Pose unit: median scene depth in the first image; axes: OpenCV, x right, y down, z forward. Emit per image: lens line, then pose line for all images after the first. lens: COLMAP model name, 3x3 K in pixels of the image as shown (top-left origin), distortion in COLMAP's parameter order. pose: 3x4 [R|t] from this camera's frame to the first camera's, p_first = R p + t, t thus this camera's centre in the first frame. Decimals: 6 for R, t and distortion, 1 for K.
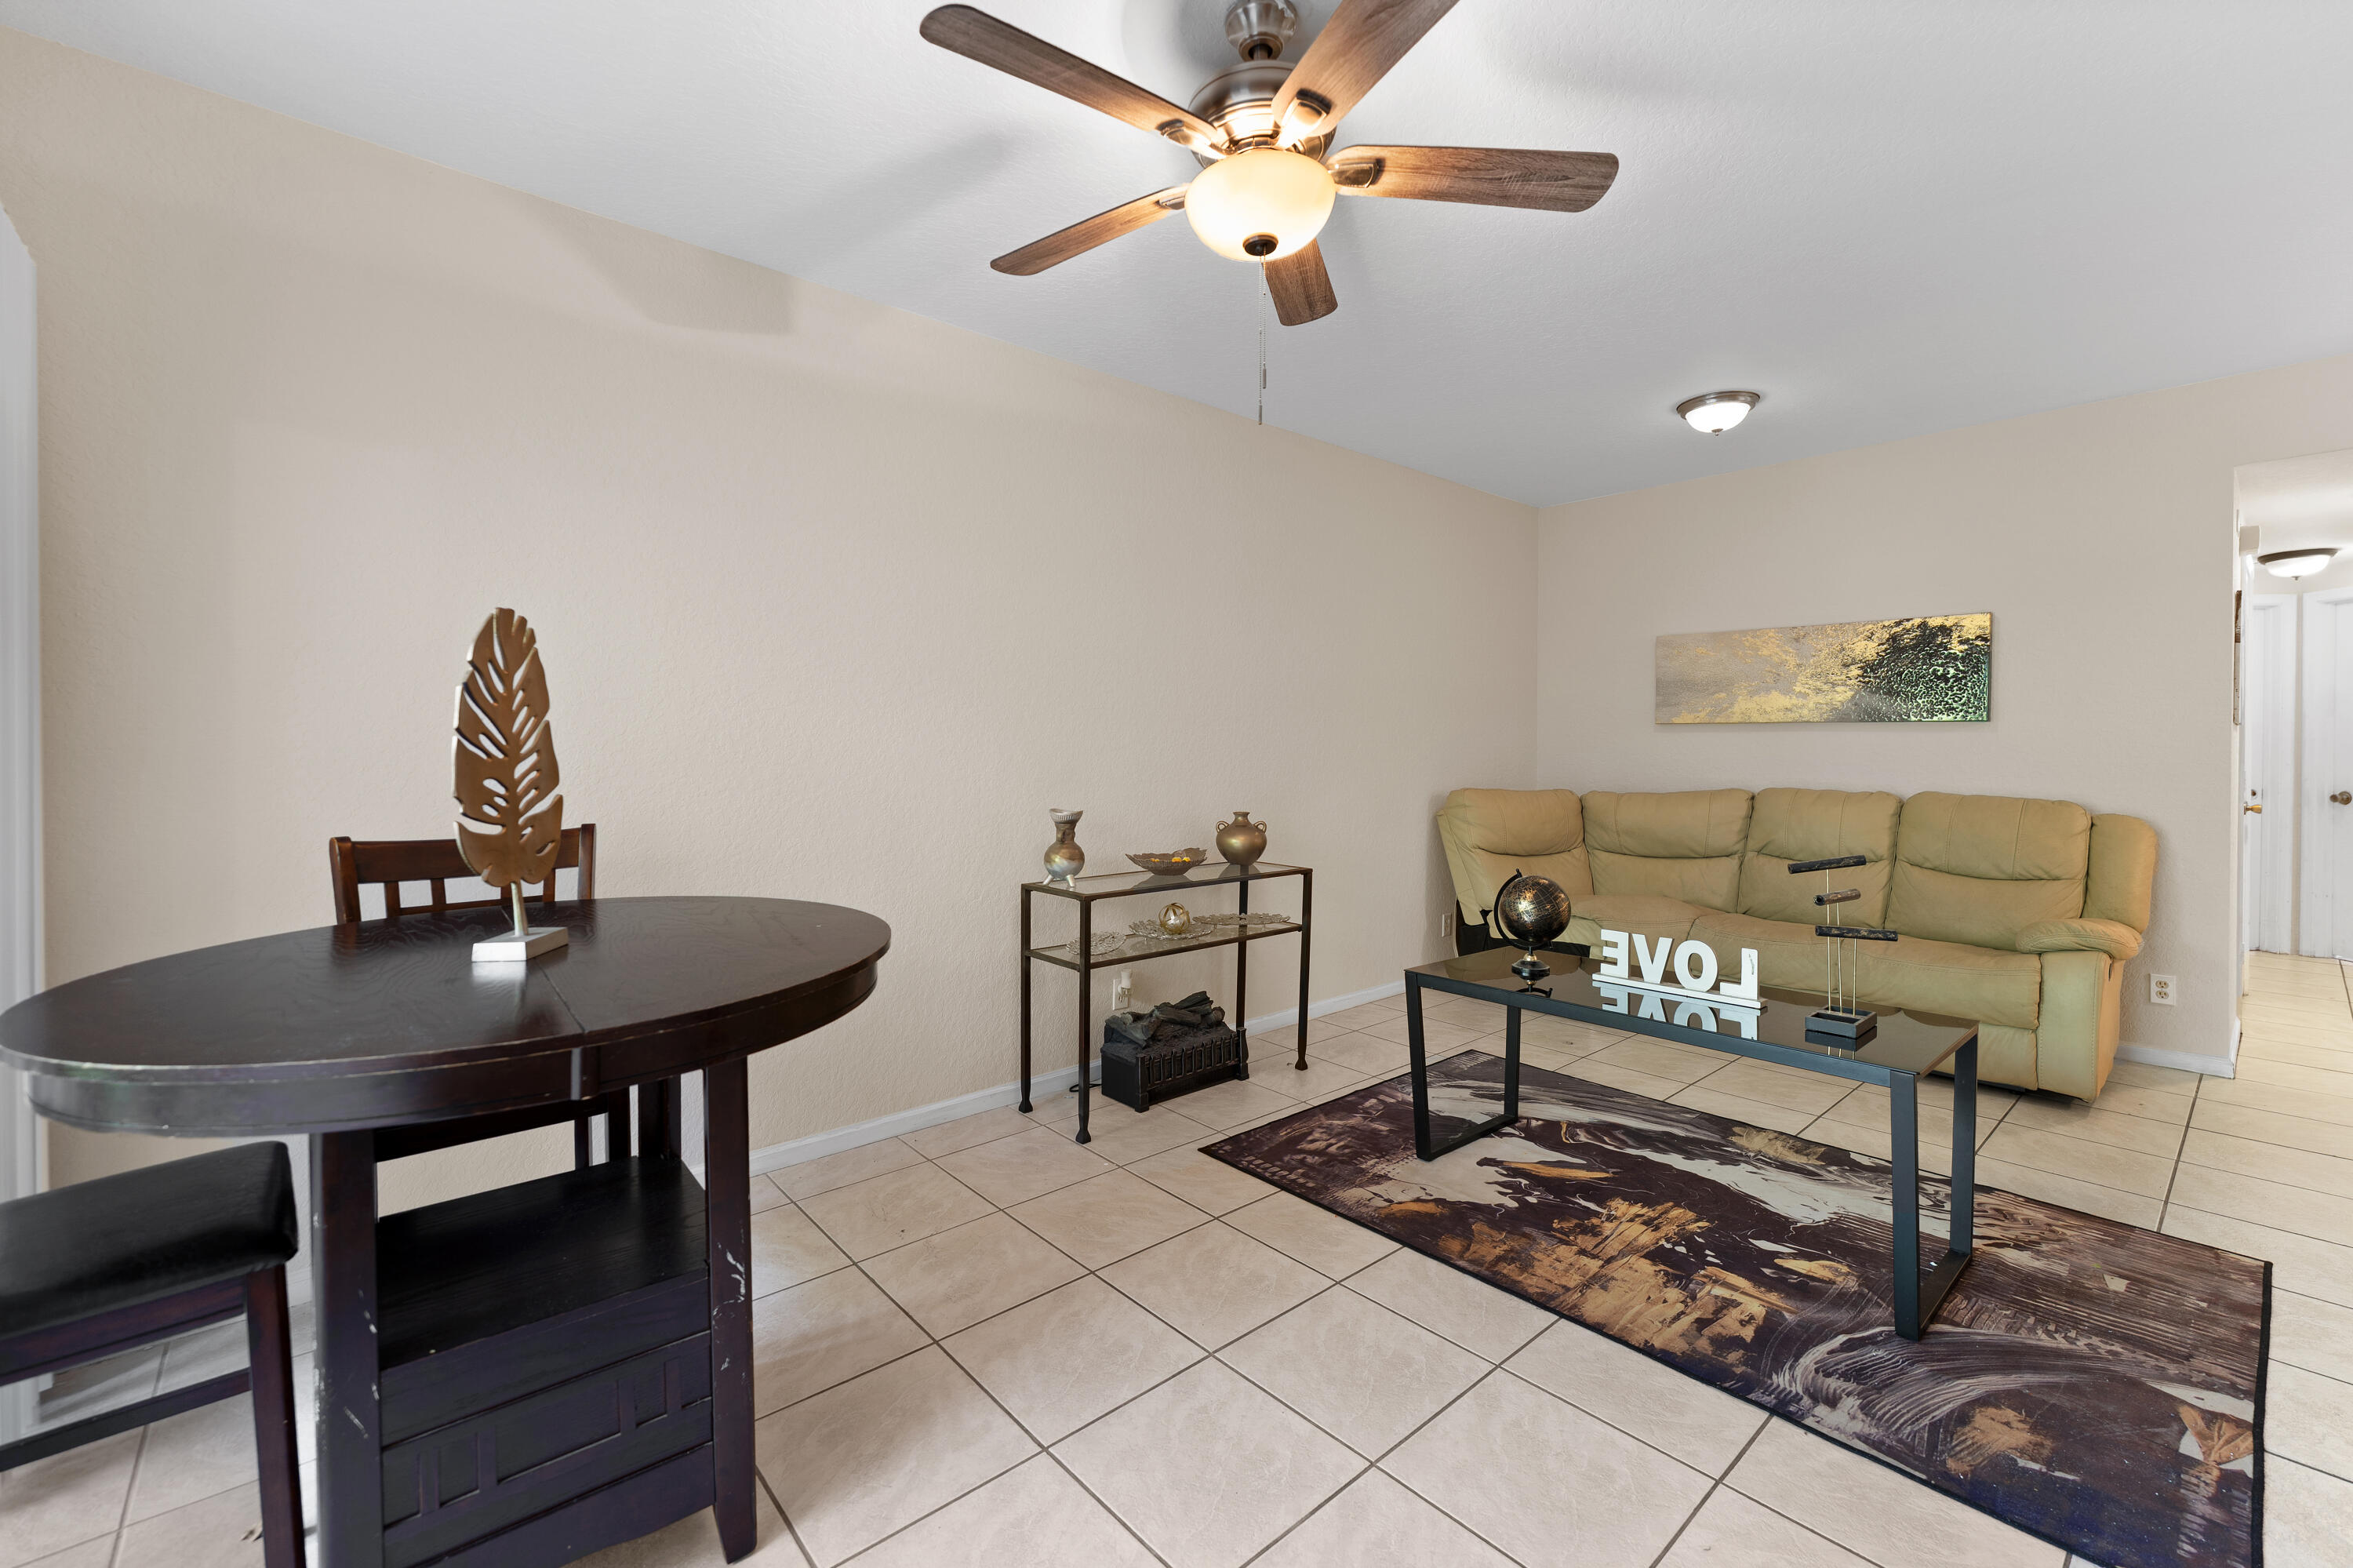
lens RADIAL K [[966.4, 0, 1176.2], [0, 966.4, 771.7], [0, 0, 1]] dist [0.000909, 0.000089]
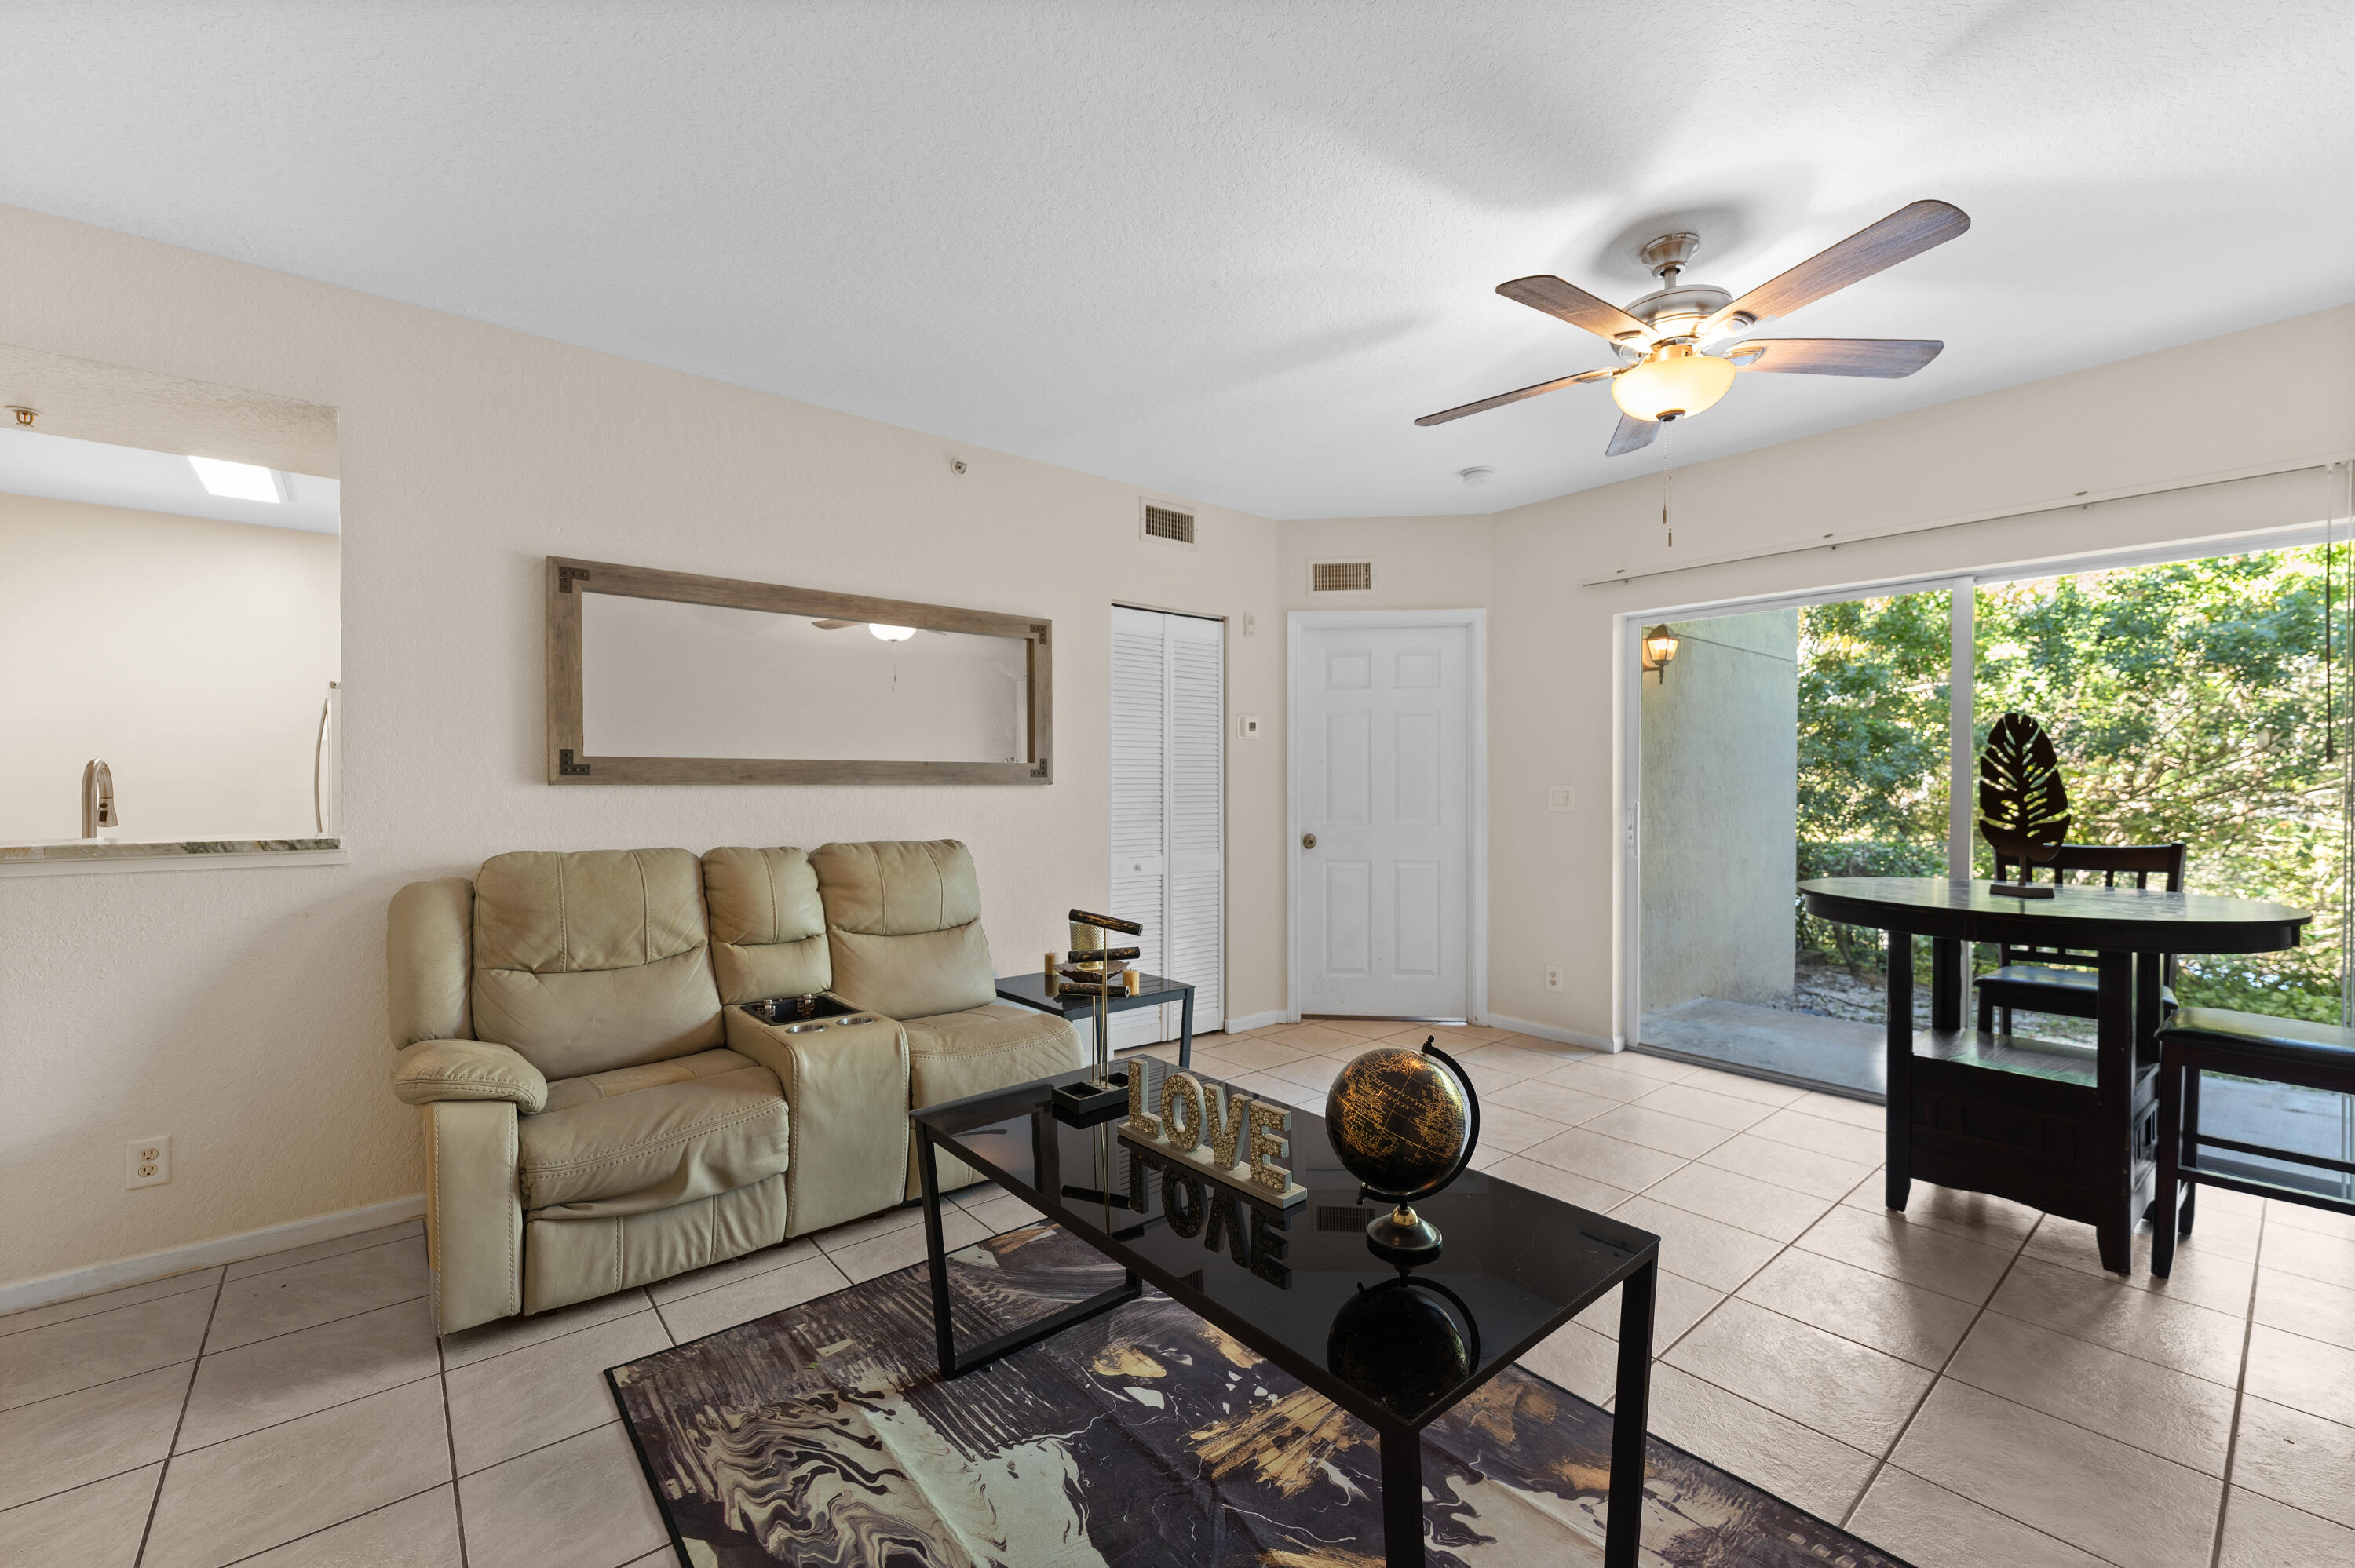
lens RADIAL K [[967.1, 0, 1177.2], [0, 967.1, 771.7], [0, 0, 1]] dist [0.000909, 0.000089]
pose [[-0.999792, 0.001143, 0.020362, 0.603201], [0.001445, 0.999889, 0.014828, -0.053644], [-0.020343, 0.014855, -0.999683, 1.909303]]
